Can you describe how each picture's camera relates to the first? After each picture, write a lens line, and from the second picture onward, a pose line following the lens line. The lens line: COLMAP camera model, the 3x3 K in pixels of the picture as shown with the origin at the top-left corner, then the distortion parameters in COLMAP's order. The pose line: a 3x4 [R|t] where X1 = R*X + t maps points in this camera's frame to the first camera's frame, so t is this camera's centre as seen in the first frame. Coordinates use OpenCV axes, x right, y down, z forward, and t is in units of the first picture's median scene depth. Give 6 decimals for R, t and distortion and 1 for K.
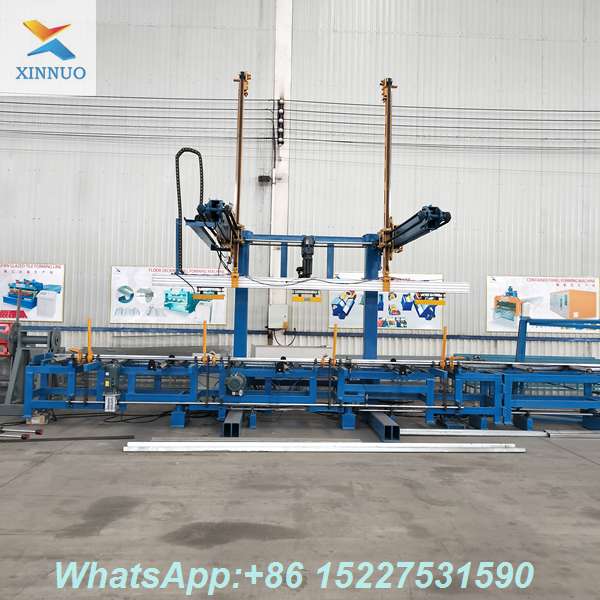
lens RADIAL K [[620.5, 0, 299.6], [0, 620.5, 291.7], [0, 0, 1]] dist [0.059256, -0.104185]
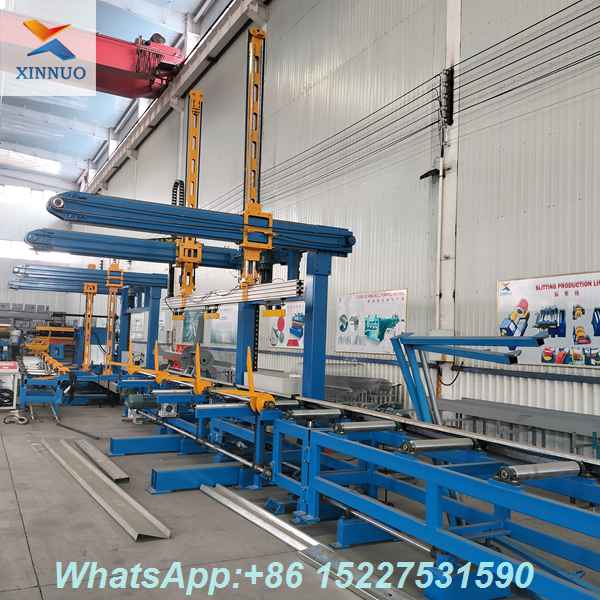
lens RADIAL K [[620.5, 0, 299.6], [0, 620.5, 291.7], [0, 0, 1]] dist [0.059256, -0.104185]
pose [[0.409675, -0.078112, -0.908881, 0.588130], [0.012554, 0.996716, -0.080002, 0.032145], [0.912145, 0.021364, 0.409310, 0.511339]]
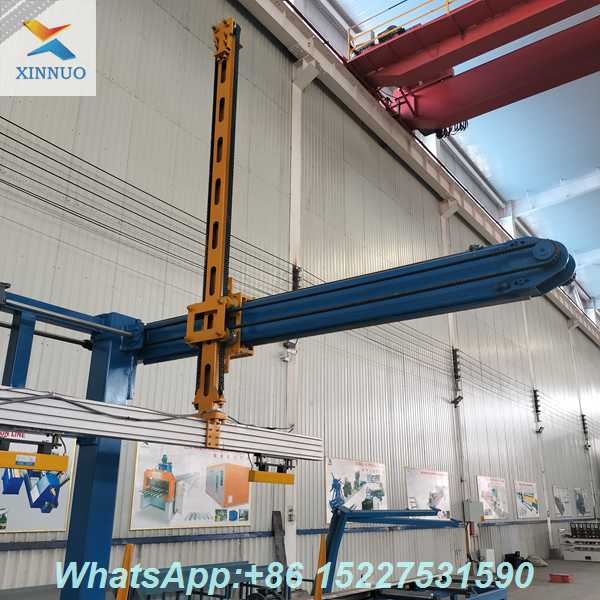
lens RADIAL K [[620.5, 0, 299.6], [0, 620.5, 291.7], [0, 0, 1]] dist [0.059256, -0.104185]
pose [[0.614570, 0.241066, 0.751126, -0.113278], [-0.022169, 0.957066, -0.289022, 0.013873], [-0.788551, 0.160973, 0.593528, 0.472113]]
